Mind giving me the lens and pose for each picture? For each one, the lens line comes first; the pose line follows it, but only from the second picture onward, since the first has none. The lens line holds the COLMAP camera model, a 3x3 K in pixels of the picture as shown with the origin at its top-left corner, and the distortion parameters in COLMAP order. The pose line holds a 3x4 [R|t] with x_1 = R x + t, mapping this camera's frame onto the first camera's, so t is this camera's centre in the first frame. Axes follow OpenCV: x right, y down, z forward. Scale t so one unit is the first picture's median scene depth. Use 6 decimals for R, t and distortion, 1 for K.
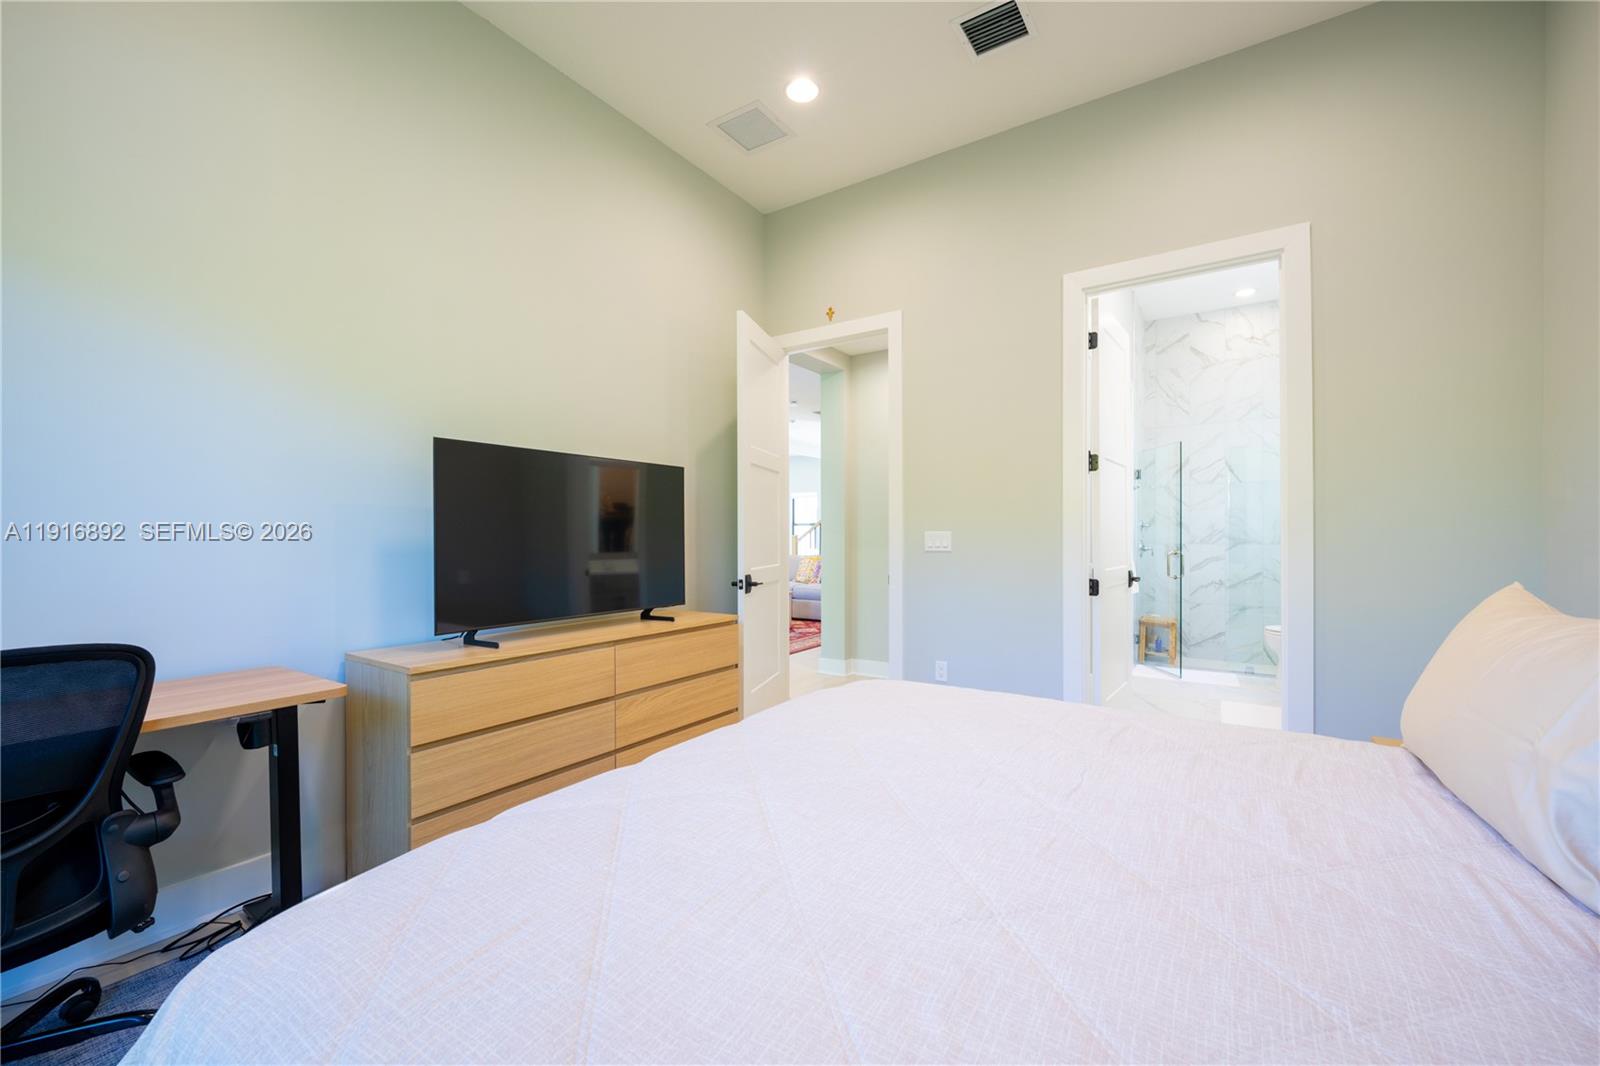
lens RADIAL K [[641.8, 0, 799.7], [0, 641.8, 539.0], [0, 0, 1]] dist [-0.000839, -0.000280]
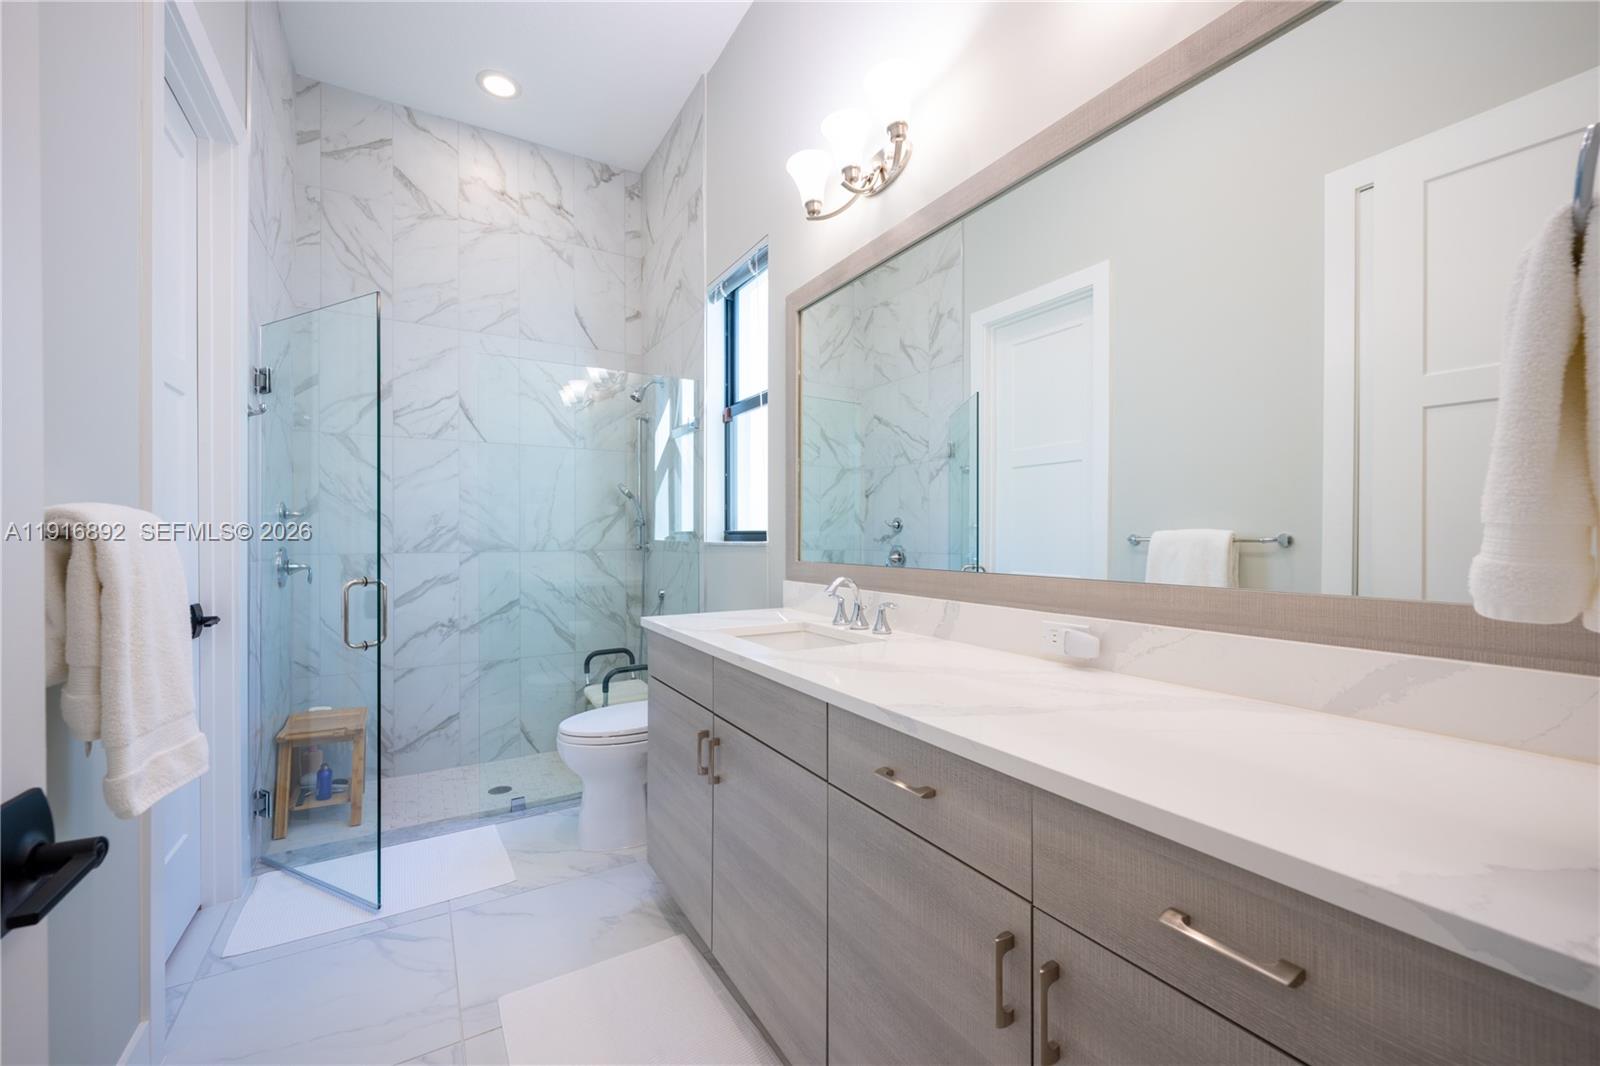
lens RADIAL K [[641.8, 0, 799.5], [0, 641.8, 536.6], [0, 0, 1]] dist [-0.000839, -0.000280]
pose [[0.431046, -0.001213, 0.902329, 0.292849], [0.003220, 0.999995, -0.000194, -0.004750], [-0.902324, 0.002989, 0.431048, 0.499309]]
